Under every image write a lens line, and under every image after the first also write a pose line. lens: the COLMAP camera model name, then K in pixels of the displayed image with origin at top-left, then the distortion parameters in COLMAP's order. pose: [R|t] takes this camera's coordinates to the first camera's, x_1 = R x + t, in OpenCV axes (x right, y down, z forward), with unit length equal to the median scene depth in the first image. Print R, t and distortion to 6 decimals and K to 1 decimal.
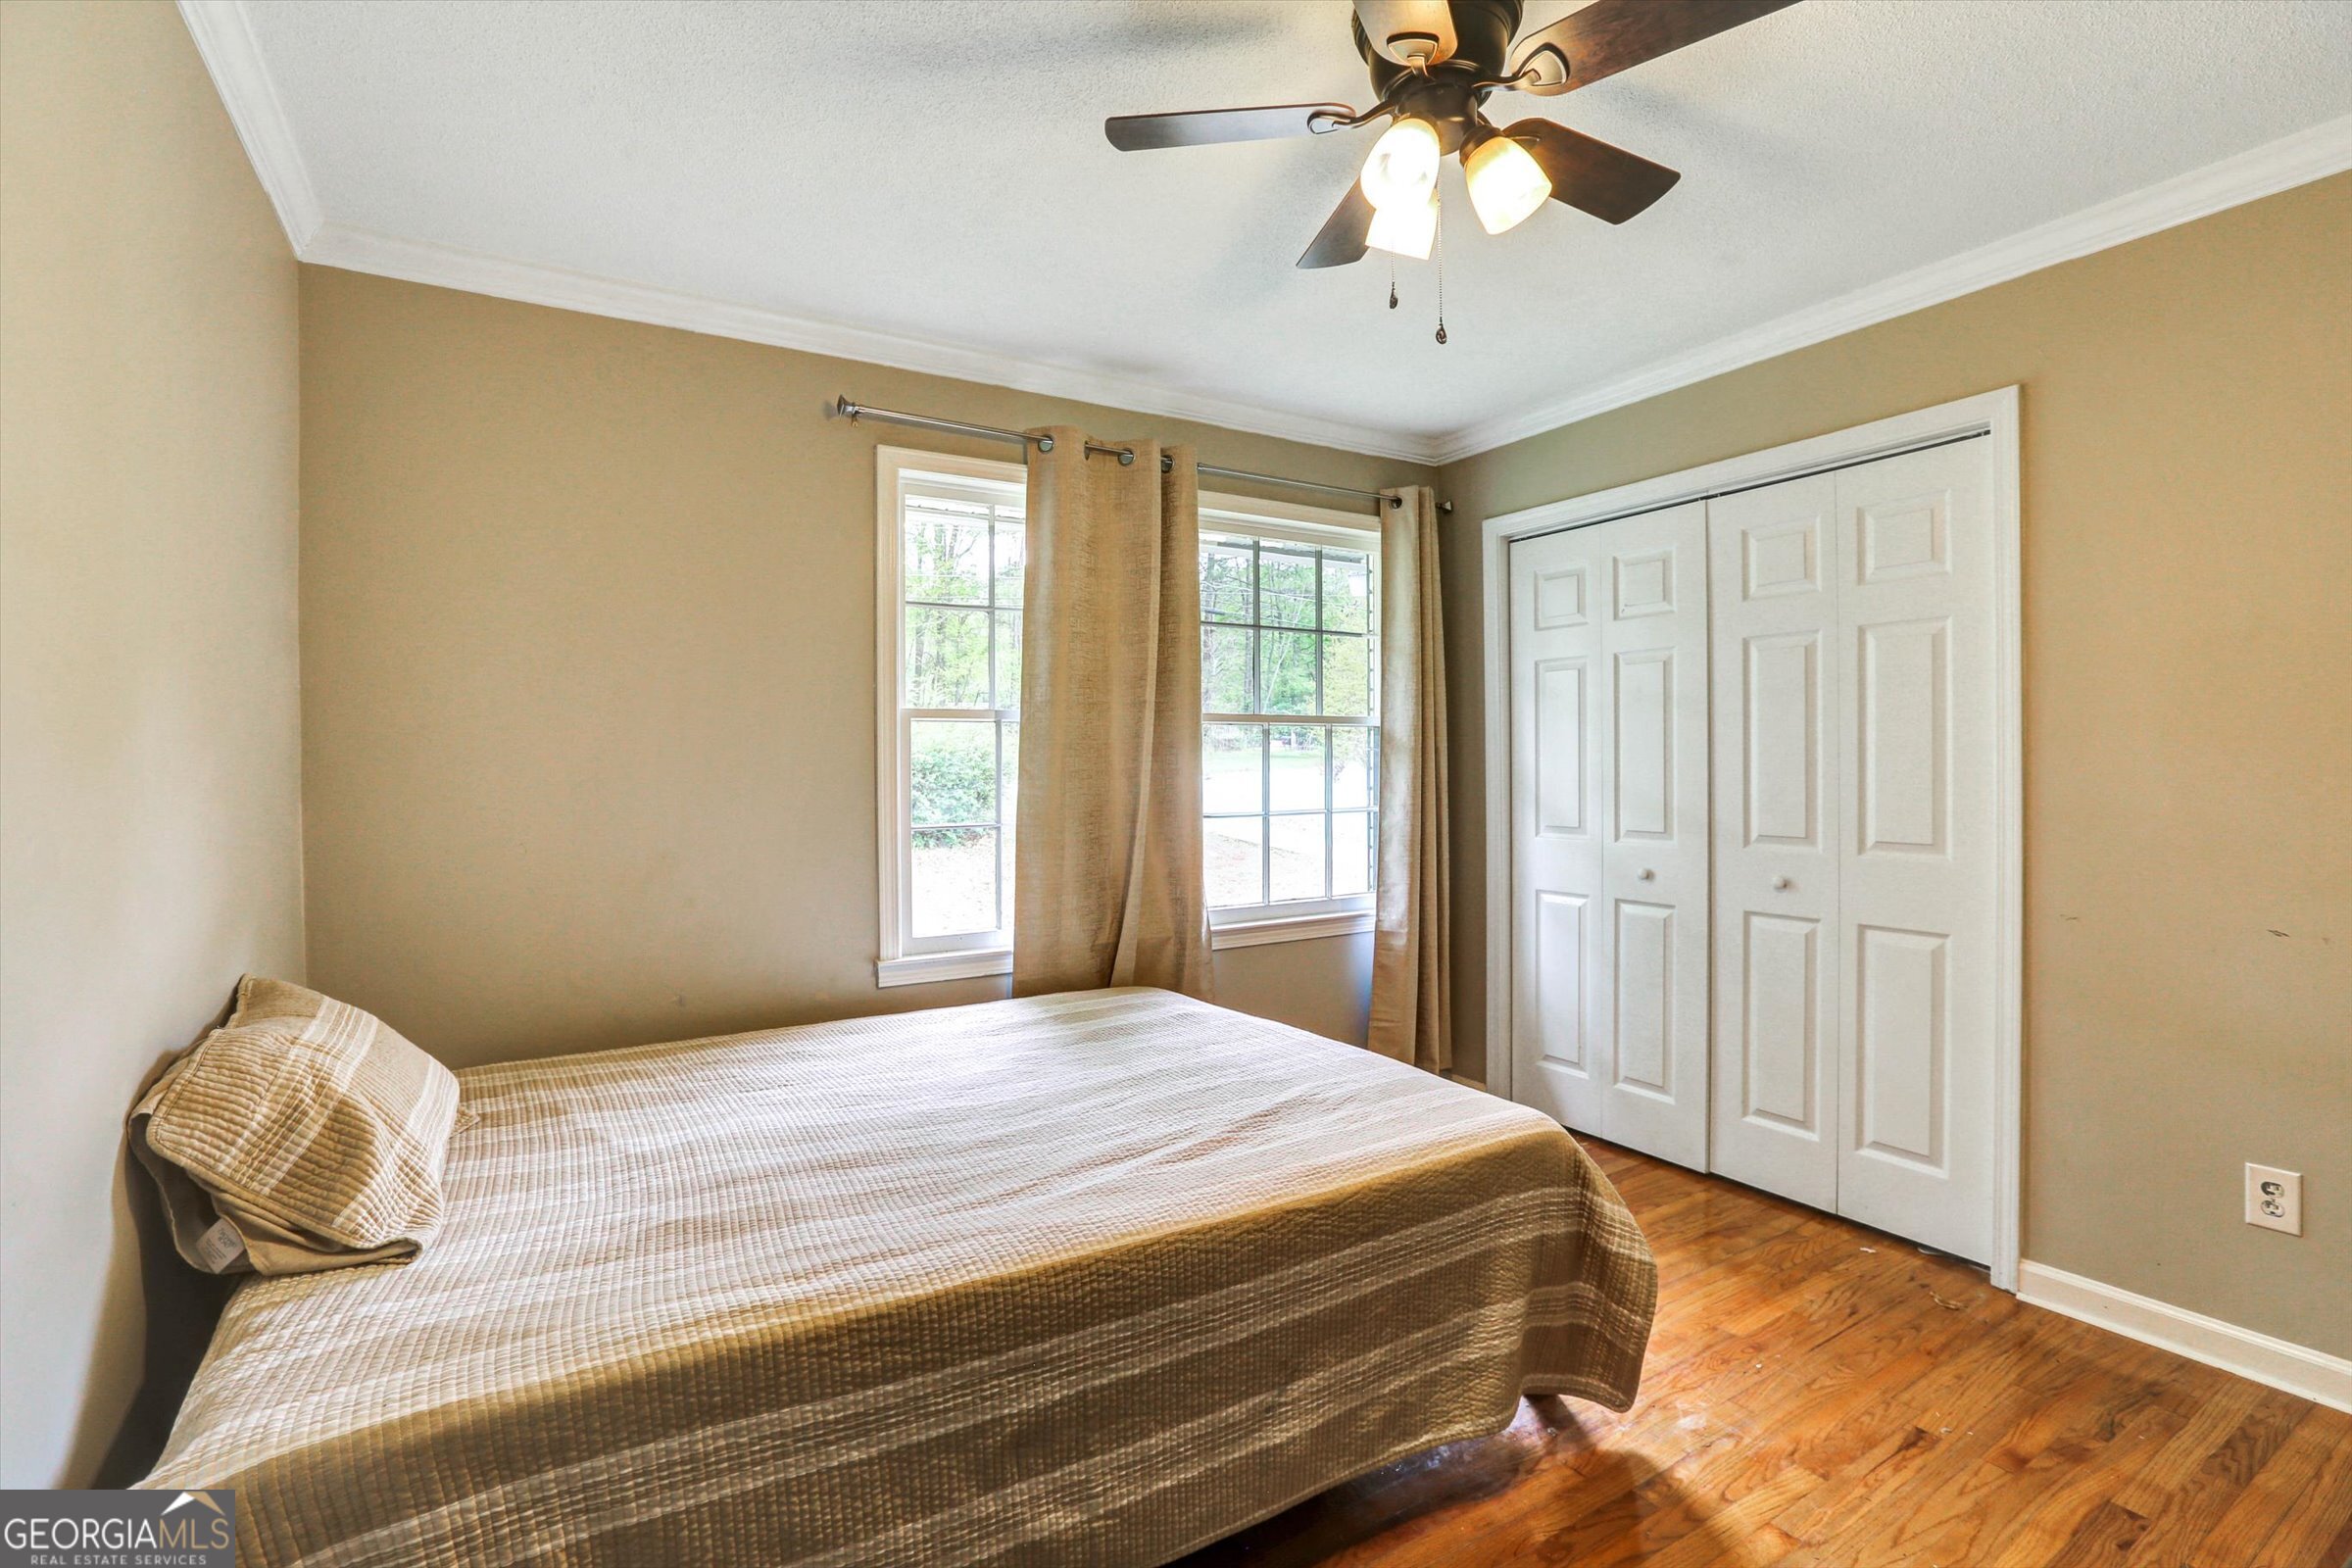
lens RADIAL K [[1068.7, 0, 1173.0], [0, 1068.7, 774.1], [0, 0, 1]] dist [-0.032900, 0.000663]
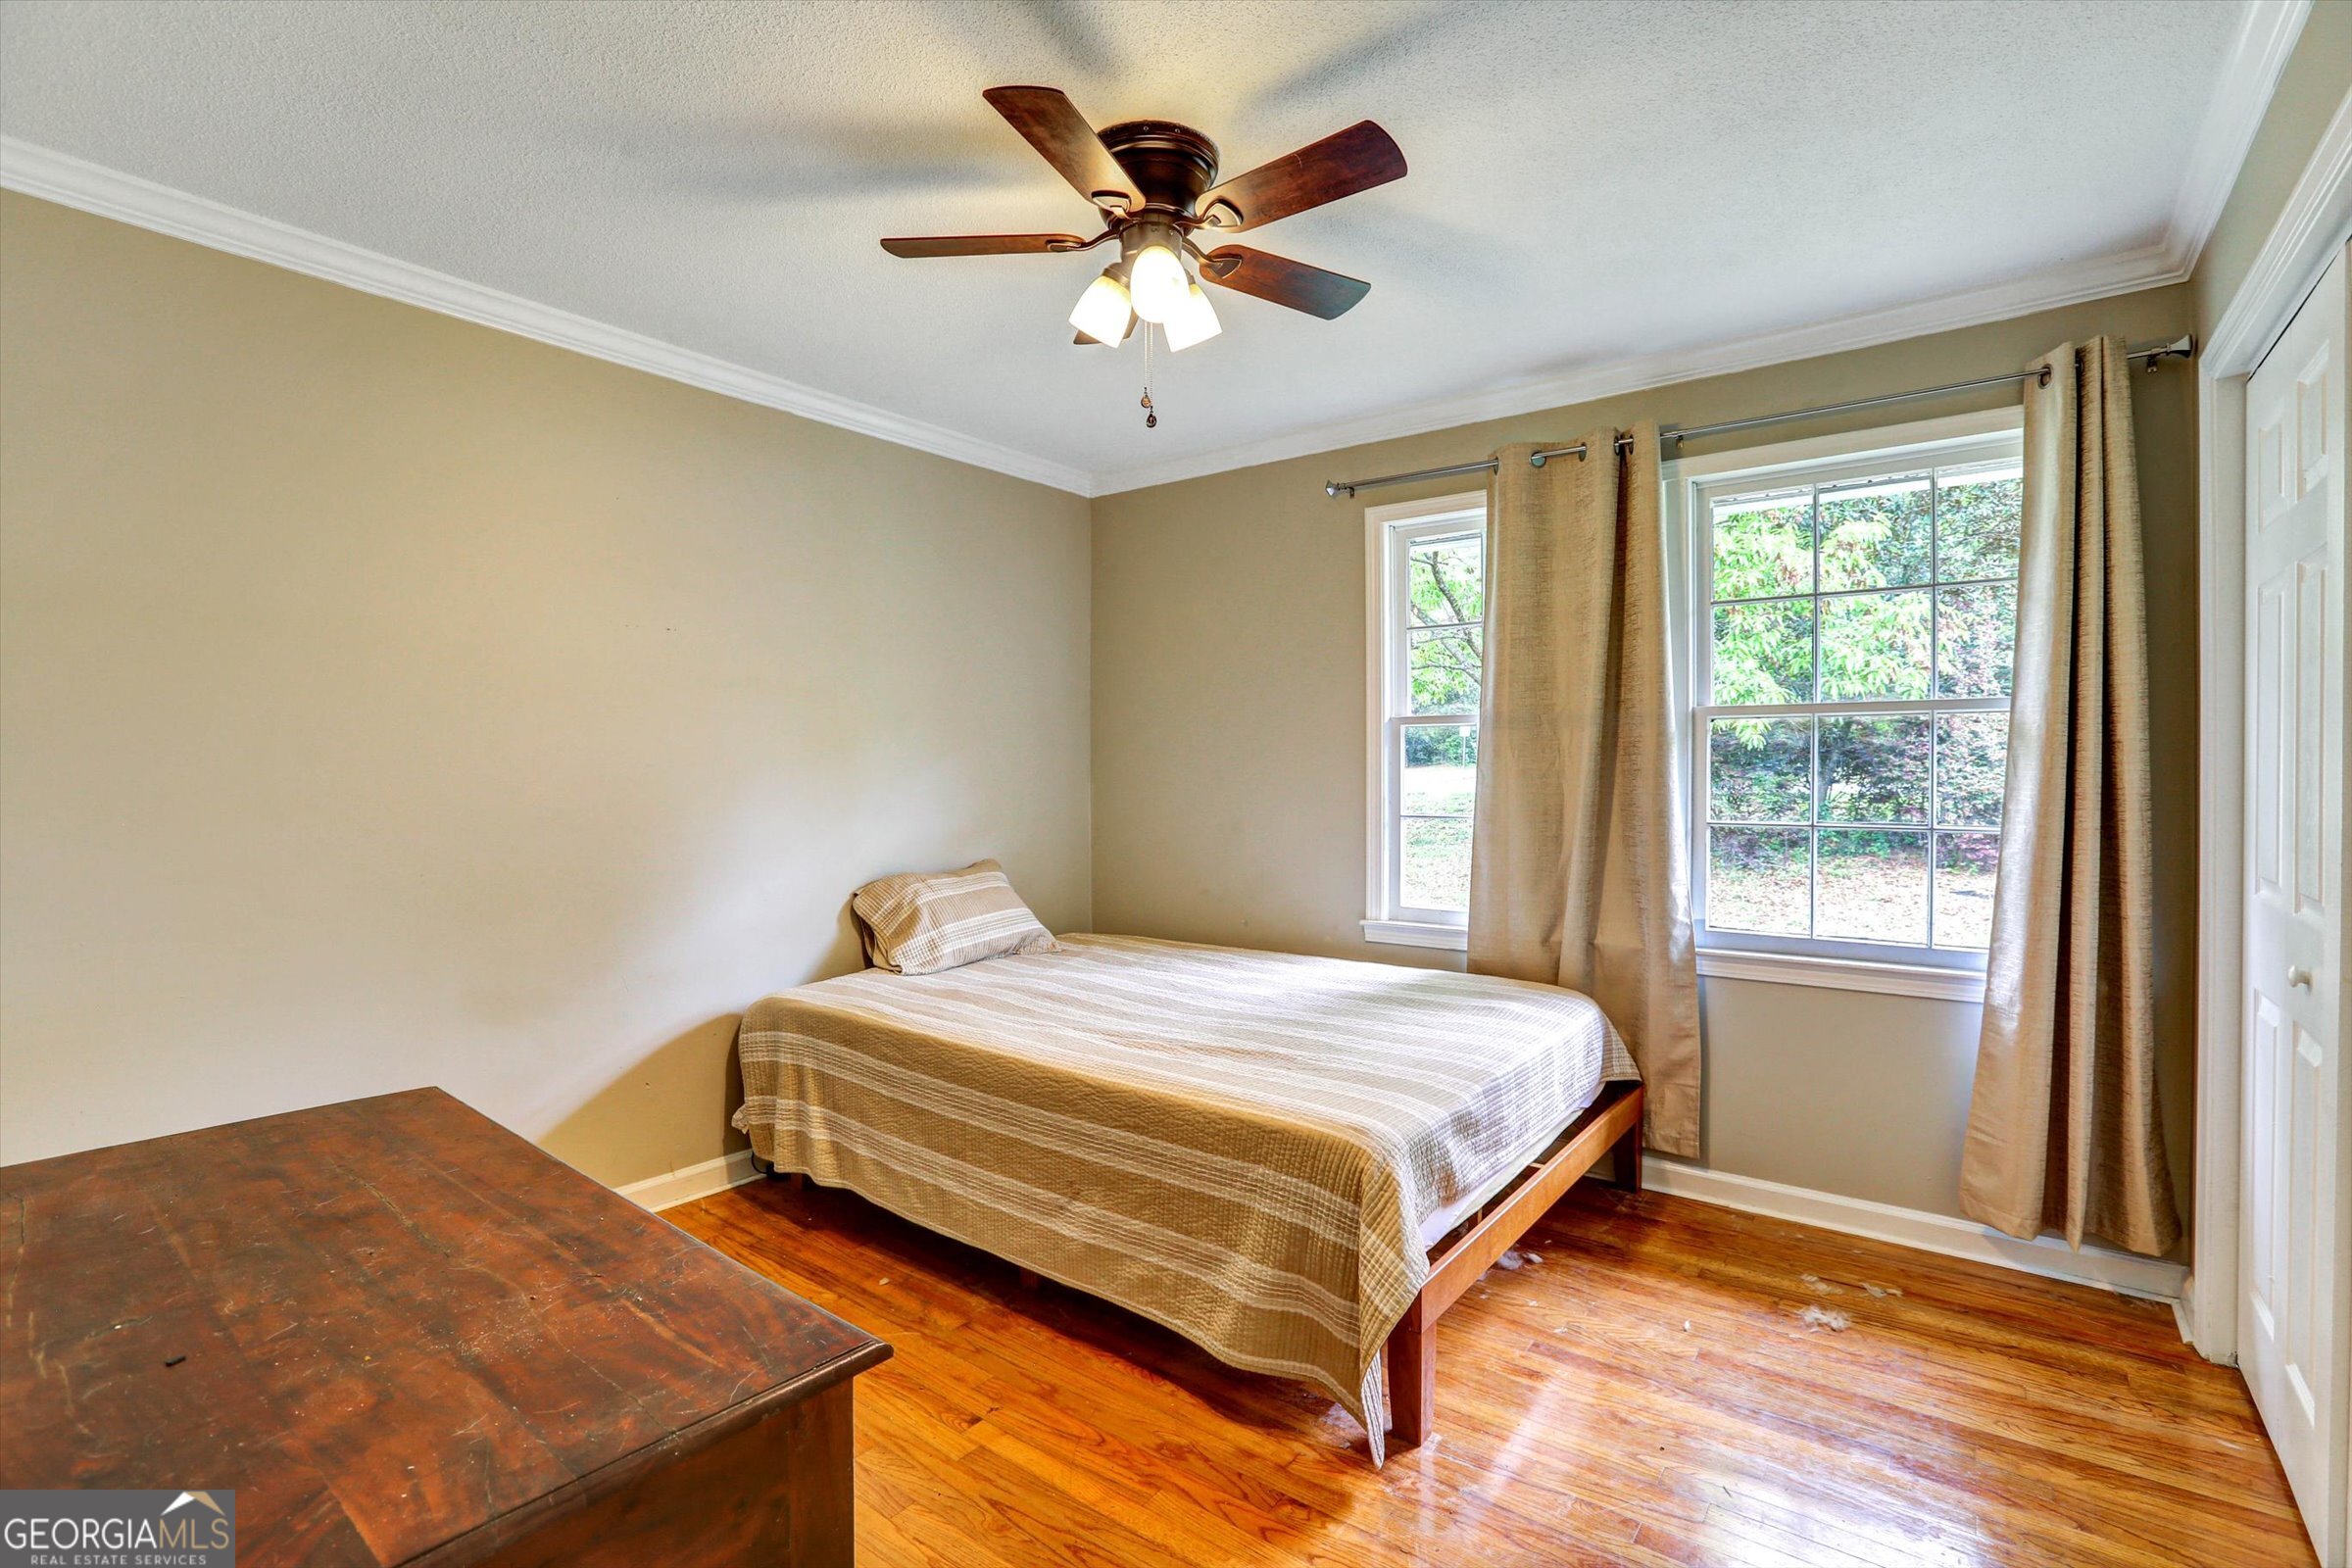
lens RADIAL K [[1068.7, 0, 1173.0], [0, 1068.7, 772.7], [0, 0, 1]] dist [-0.032900, 0.000663]
pose [[0.367797, 0.014963, -0.929786, 1.564859], [-0.009042, 0.999881, 0.012514, -0.021221], [0.929862, 0.003804, 0.367888, 0.624113]]
